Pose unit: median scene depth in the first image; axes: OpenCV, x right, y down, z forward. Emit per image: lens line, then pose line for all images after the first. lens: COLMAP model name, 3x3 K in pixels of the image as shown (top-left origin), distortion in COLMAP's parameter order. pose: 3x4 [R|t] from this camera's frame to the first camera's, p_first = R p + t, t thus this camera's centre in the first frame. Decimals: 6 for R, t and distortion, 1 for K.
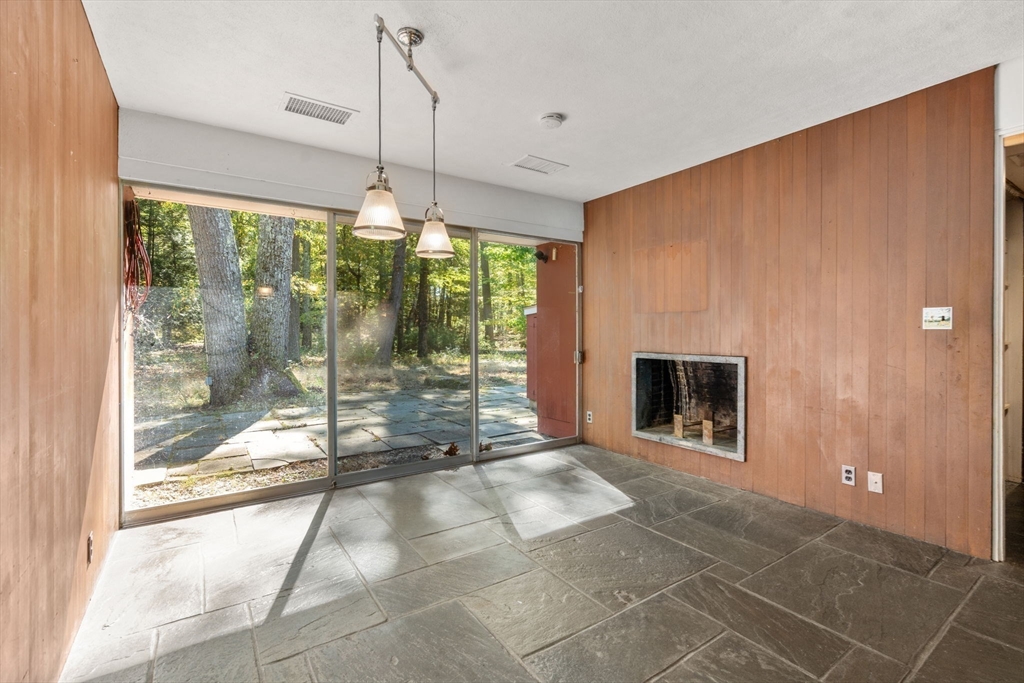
lens RADIAL K [[459.7, 0, 512.2], [0, 459.7, 337.5], [0, 0, 1]] dist [-0.001508, -0.000262]
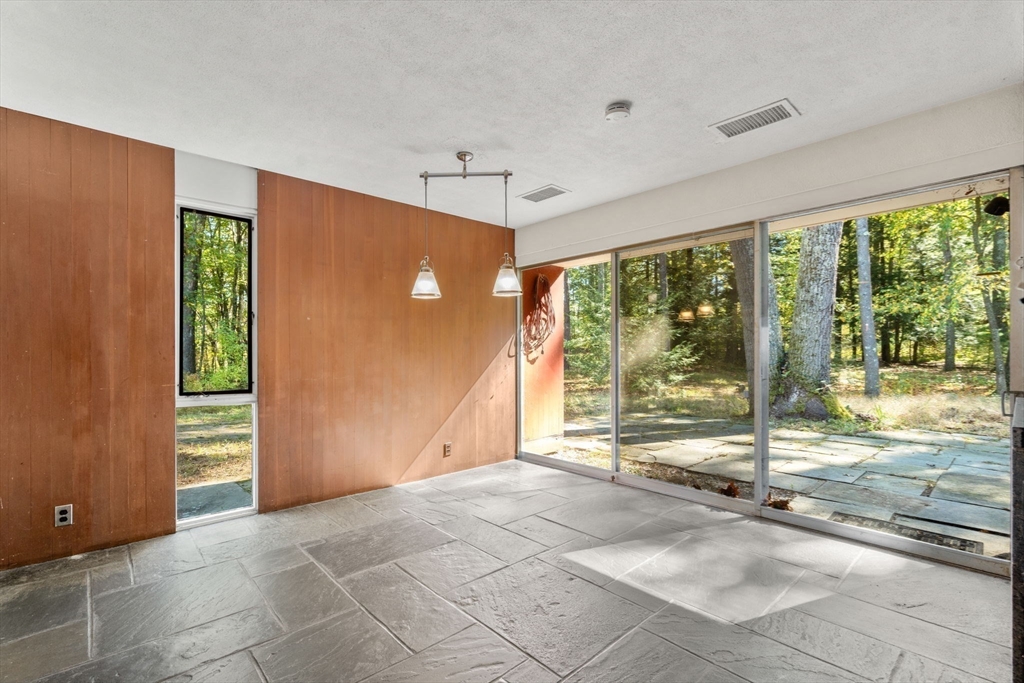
lens RADIAL K [[472.7, 0, 512.4], [0, 472.7, 364.5], [0, 0, 1]] dist [0.015386, 0.000018]
pose [[0.146403, 0.034051, -0.988639, 0.690868], [-0.009002, 0.999412, 0.033089, -0.016425], [0.989184, 0.004055, 0.146624, 0.480707]]
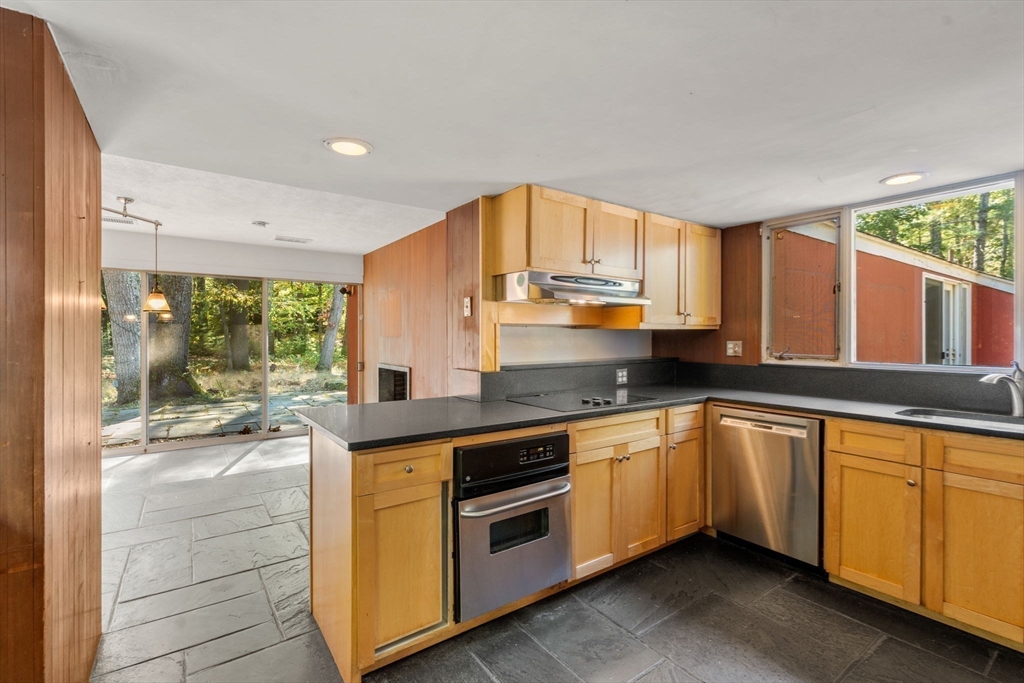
lens RADIAL K [[459.7, 0, 512.2], [0, 459.7, 337.5], [0, 0, 1]] dist [-0.001508, -0.000262]
pose [[0.999764, 0.001810, 0.021669, 0.686906], [-0.001618, 0.999960, -0.008853, -0.038079], [-0.021684, 0.008816, 0.999726, -0.476901]]
